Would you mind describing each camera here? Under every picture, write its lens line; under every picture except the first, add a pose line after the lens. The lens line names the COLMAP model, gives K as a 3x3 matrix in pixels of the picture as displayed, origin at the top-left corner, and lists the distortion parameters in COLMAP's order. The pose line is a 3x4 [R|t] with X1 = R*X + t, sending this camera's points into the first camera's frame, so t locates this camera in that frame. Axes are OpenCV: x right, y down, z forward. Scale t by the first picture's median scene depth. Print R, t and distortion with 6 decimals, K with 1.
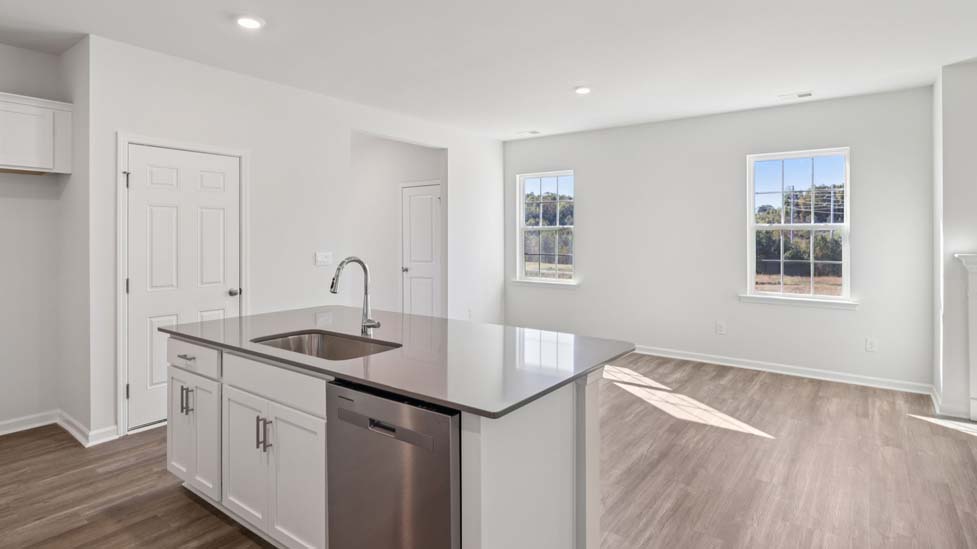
lens RADIAL K [[506.5, 0, 496.8], [0, 506.5, 237.1], [0, 0, 1]] dist [0.002919, -0.000565]
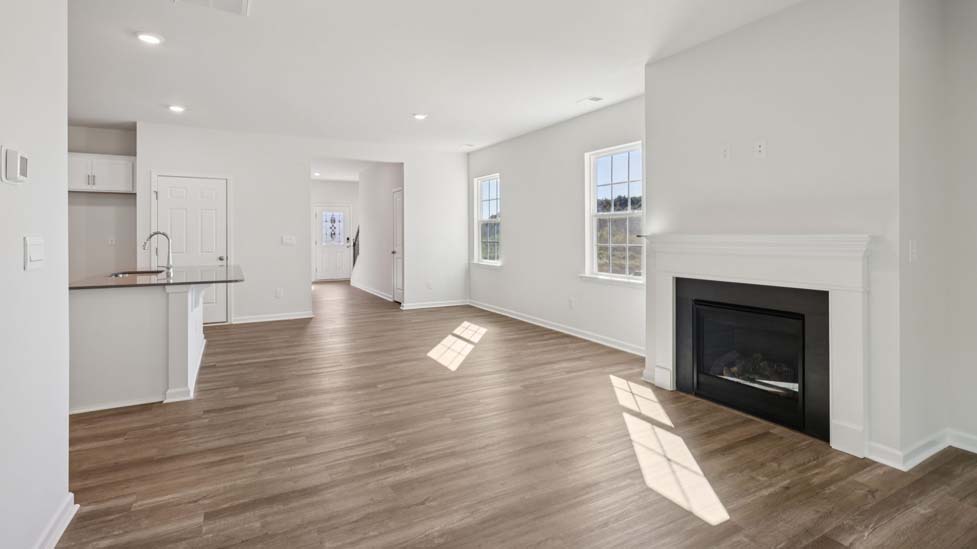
lens RADIAL K [[465.5, 0, 497.0], [0, 465.5, 239.6], [0, 0, 1]] dist [0.006028, 0.000365]
pose [[0.909944, 0.002384, -0.414725, 0.891860], [0.000972, 0.999968, 0.007881, 0.030788], [0.414731, -0.007574, 0.909913, -0.049875]]
